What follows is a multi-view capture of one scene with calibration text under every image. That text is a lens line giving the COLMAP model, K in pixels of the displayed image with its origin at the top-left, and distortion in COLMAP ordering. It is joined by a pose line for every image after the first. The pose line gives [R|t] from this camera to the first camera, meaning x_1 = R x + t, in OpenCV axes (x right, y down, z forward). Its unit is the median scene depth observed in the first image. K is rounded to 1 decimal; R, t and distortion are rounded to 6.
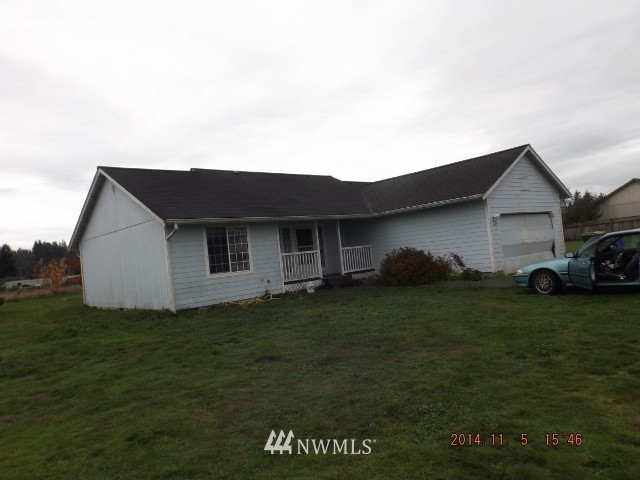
lens RADIAL K [[455.6, 0, 320.0], [0, 455.6, 240.0], [0, 0, 1]] dist [-0.001604, -0.000148]
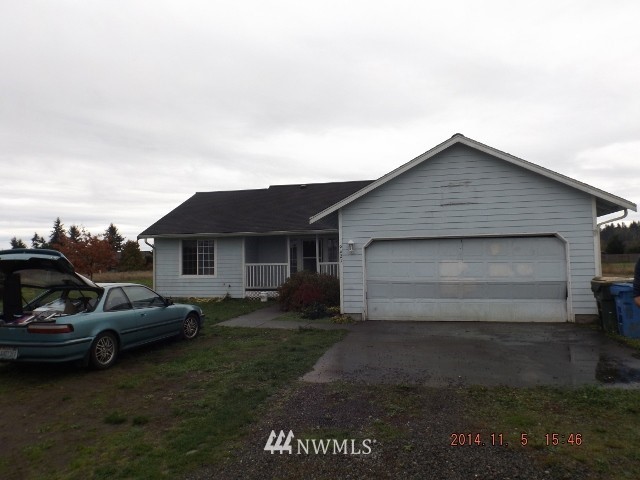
lens RADIAL K [[455.6, 0, 320.0], [0, 455.6, 240.0], [0, 0, 1]] dist [-0.001604, -0.000148]
pose [[0.602030, 0.052329, -0.796757, 0.953526], [-0.024635, 0.998592, 0.046972, -0.089981], [0.798093, -0.008650, 0.602472, 0.460958]]
